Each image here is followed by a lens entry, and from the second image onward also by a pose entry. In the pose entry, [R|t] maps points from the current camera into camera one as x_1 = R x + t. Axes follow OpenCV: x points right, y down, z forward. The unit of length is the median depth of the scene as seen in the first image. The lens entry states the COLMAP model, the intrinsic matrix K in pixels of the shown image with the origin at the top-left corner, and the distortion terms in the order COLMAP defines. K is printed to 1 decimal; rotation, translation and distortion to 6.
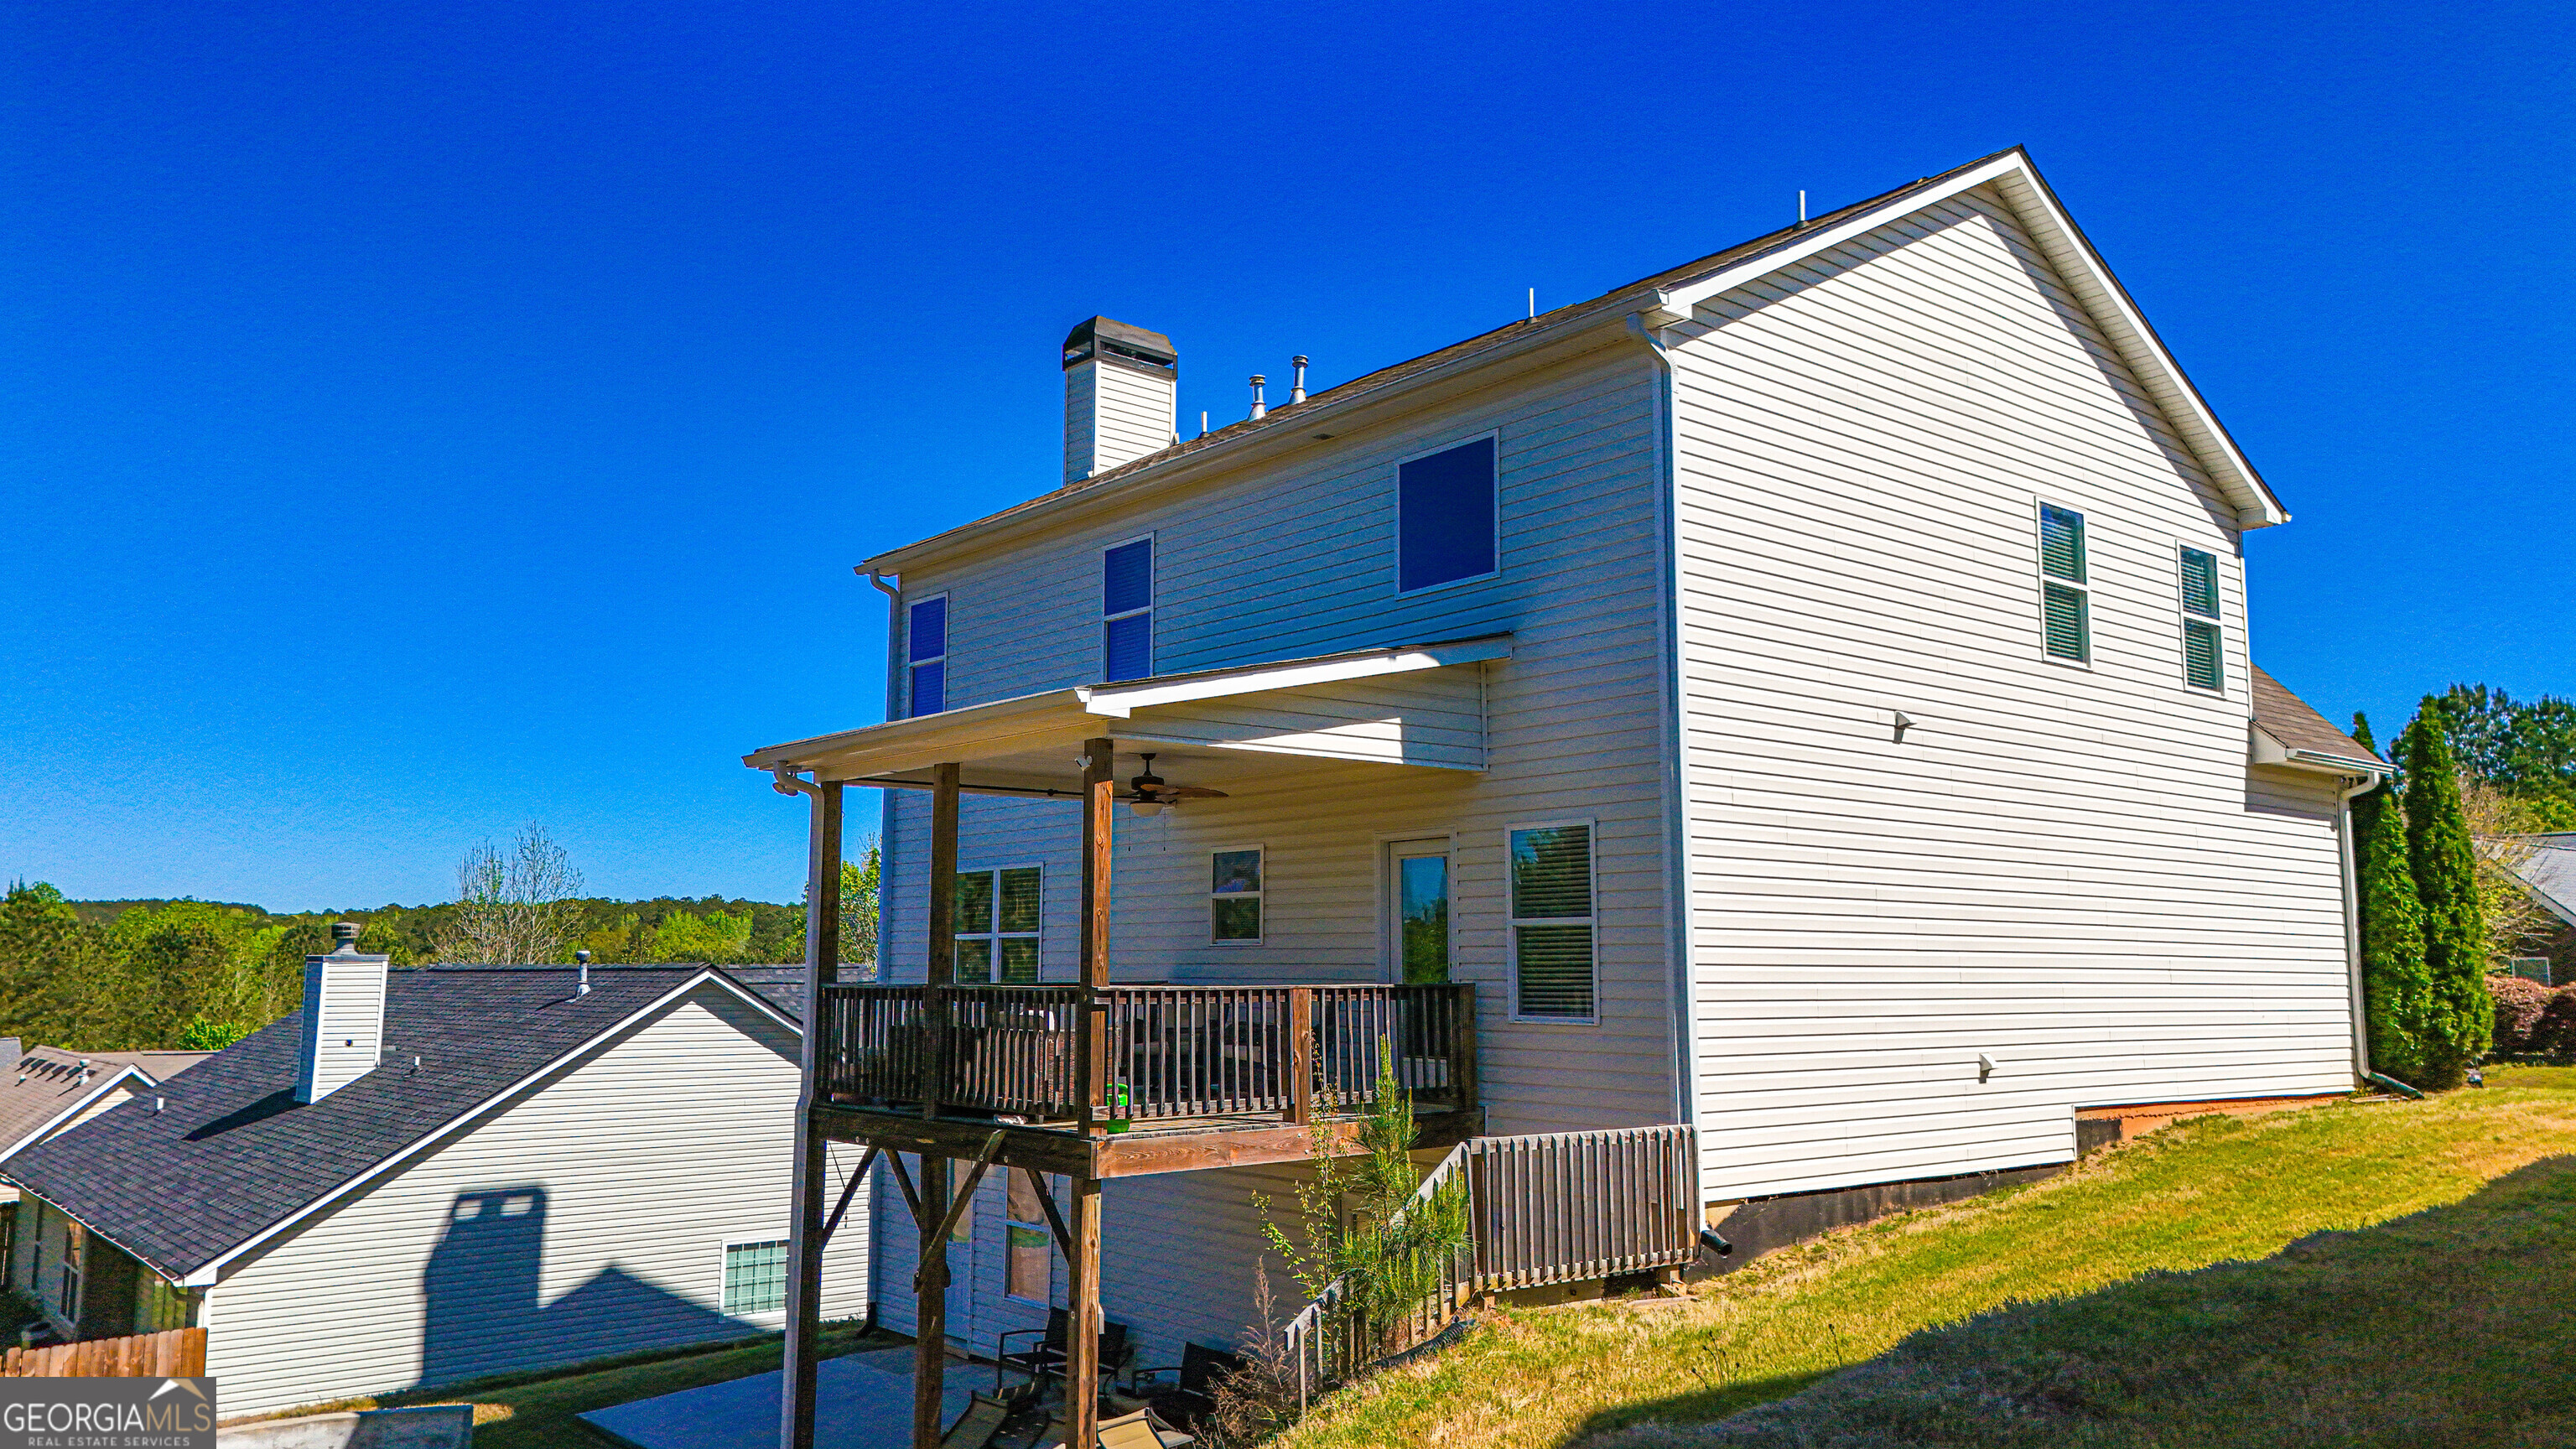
lens RADIAL K [[1883.7, 0, 1288.0], [0, 1883.7, 724.5], [0, 0, 1]] dist [0.104093, -0.142732]
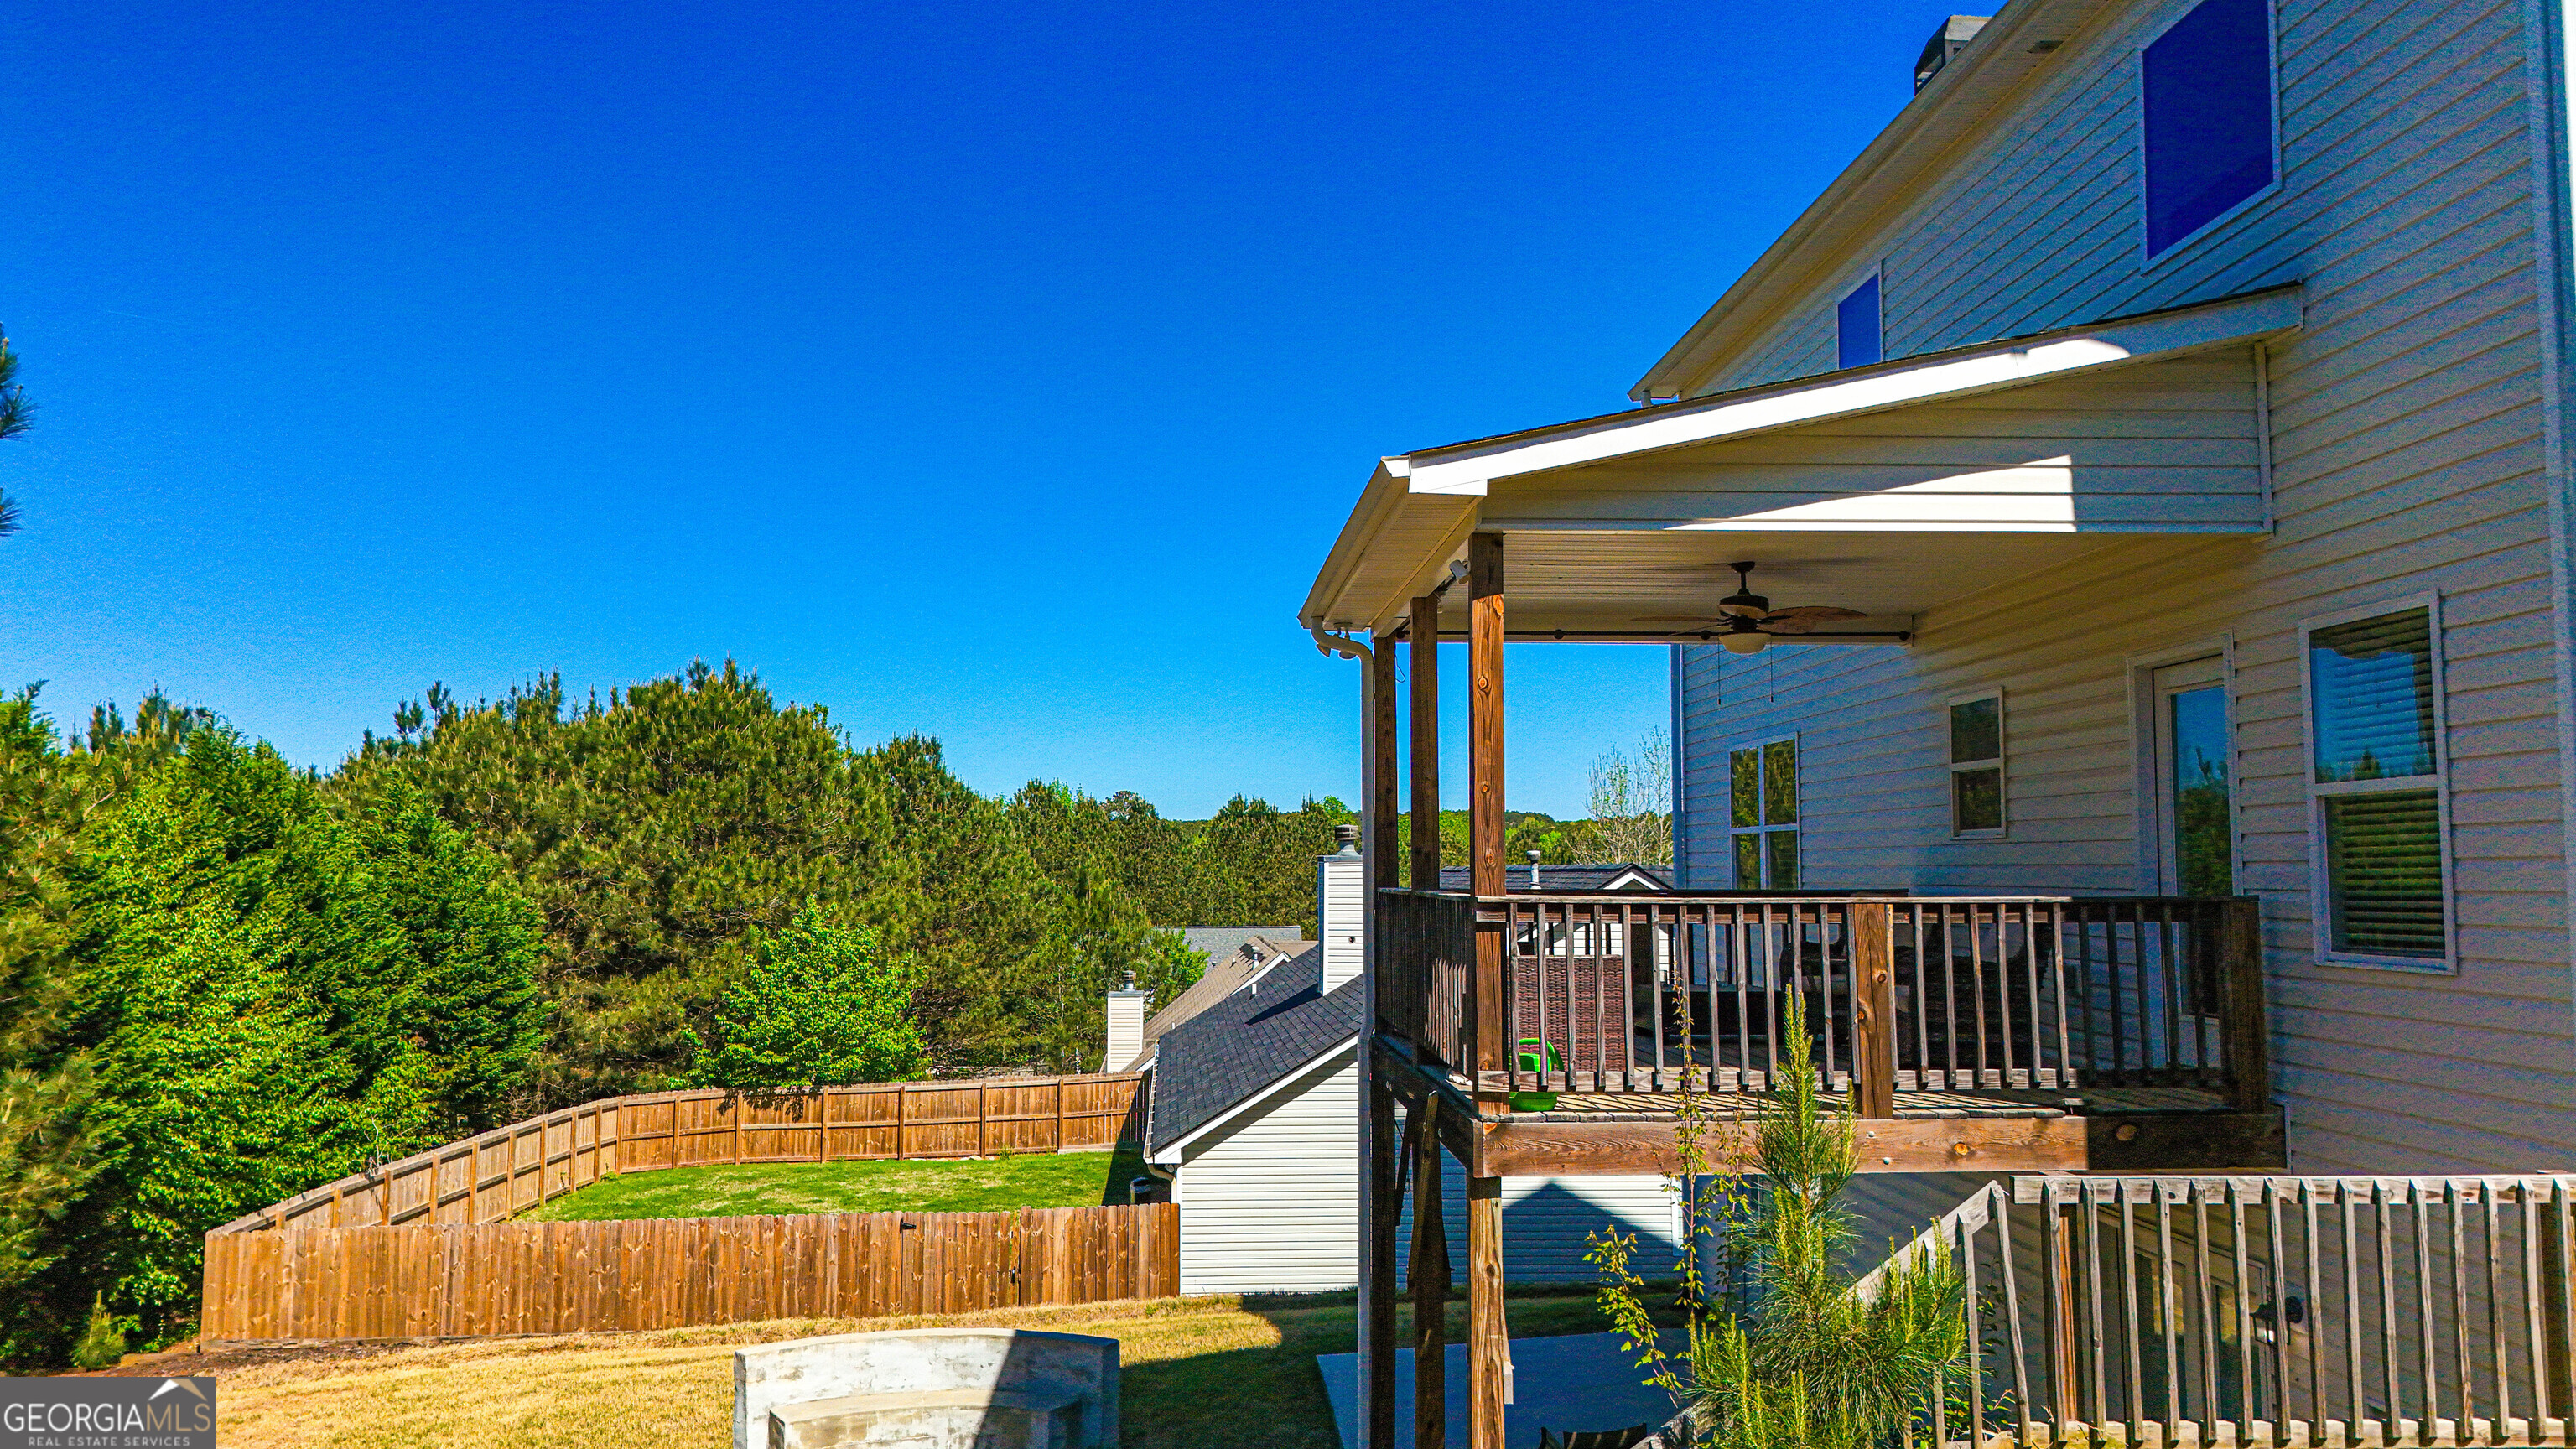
lens RADIAL K [[1883.7, 0, 1288.0], [0, 1883.7, 724.5], [0, 0, 1]] dist [0.104093, -0.142732]
pose [[0.806943, -0.047527, -0.588714, 0.184845], [0.077367, 0.996674, 0.025584, 0.040776], [0.585541, -0.066192, 0.807936, 0.311021]]
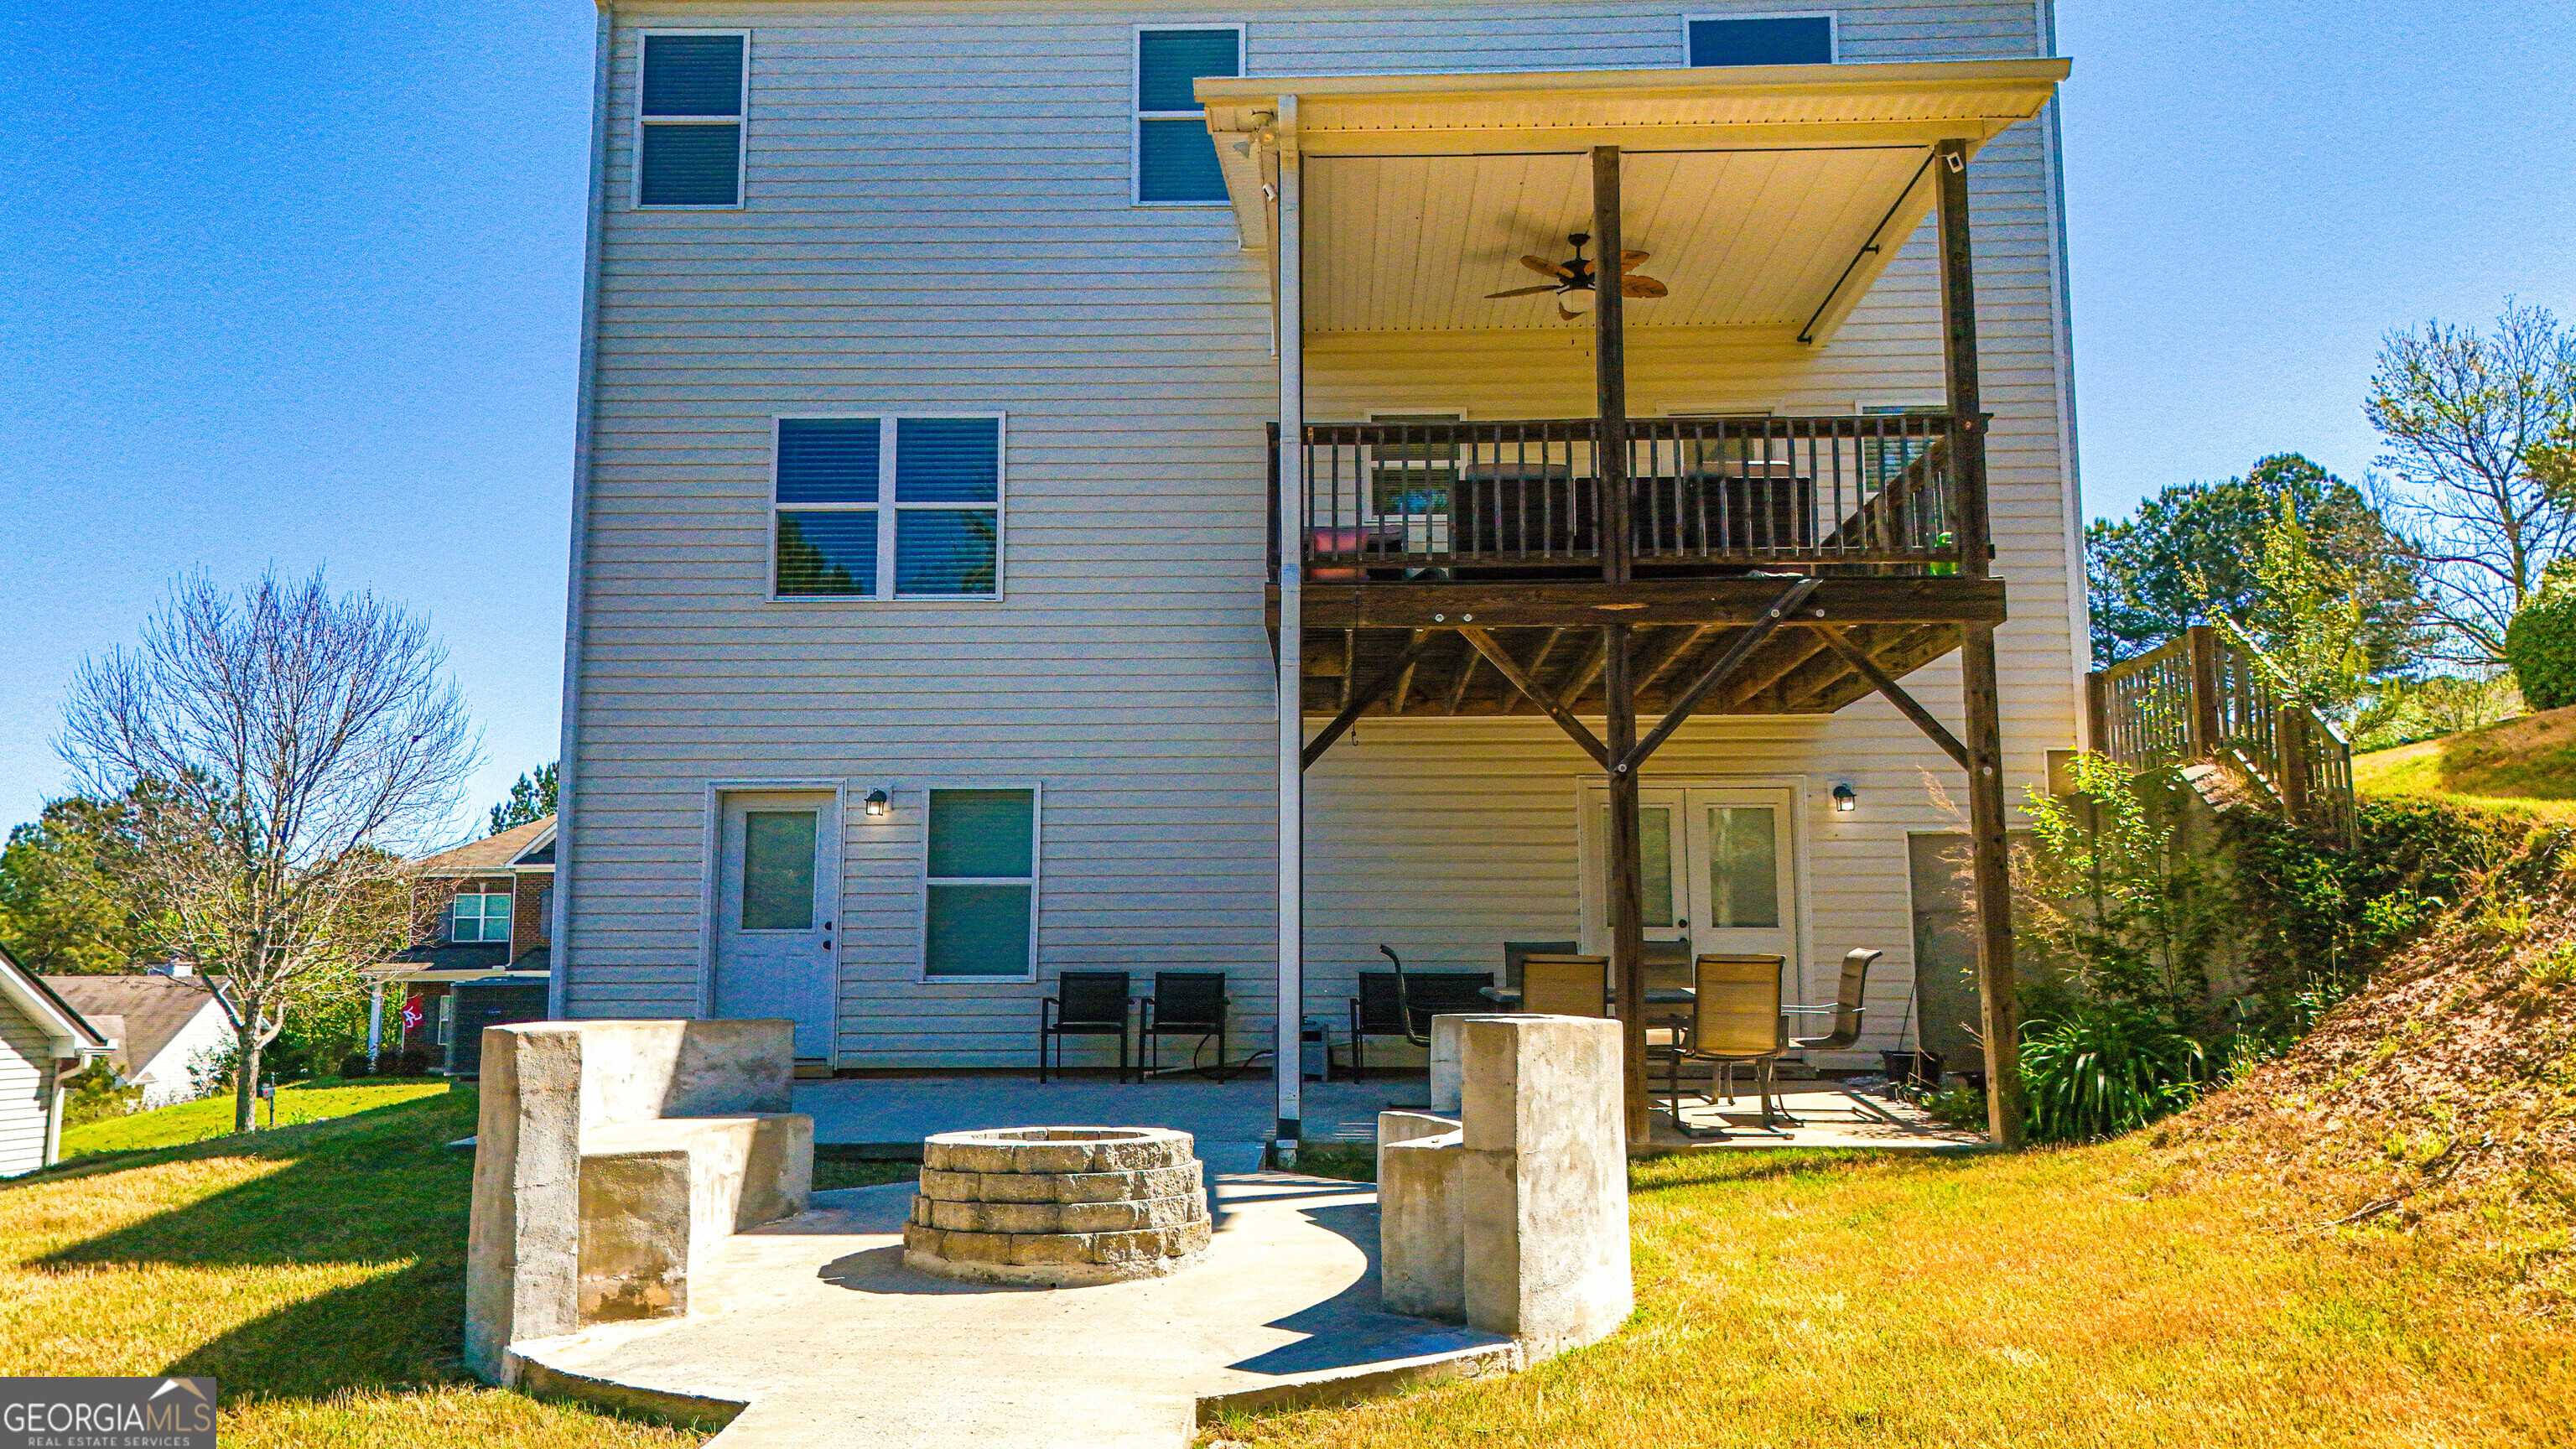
lens RADIAL K [[1892.6, 0, 1288.0], [0, 1892.6, 724.5], [0, 0, 1]] dist [0.074873, -0.077802]
pose [[0.667970, 0.100229, 0.737407, -0.714003], [-0.093875, 0.994322, -0.050113, 0.266562], [-0.738243, -0.035750, 0.673587, 0.478400]]
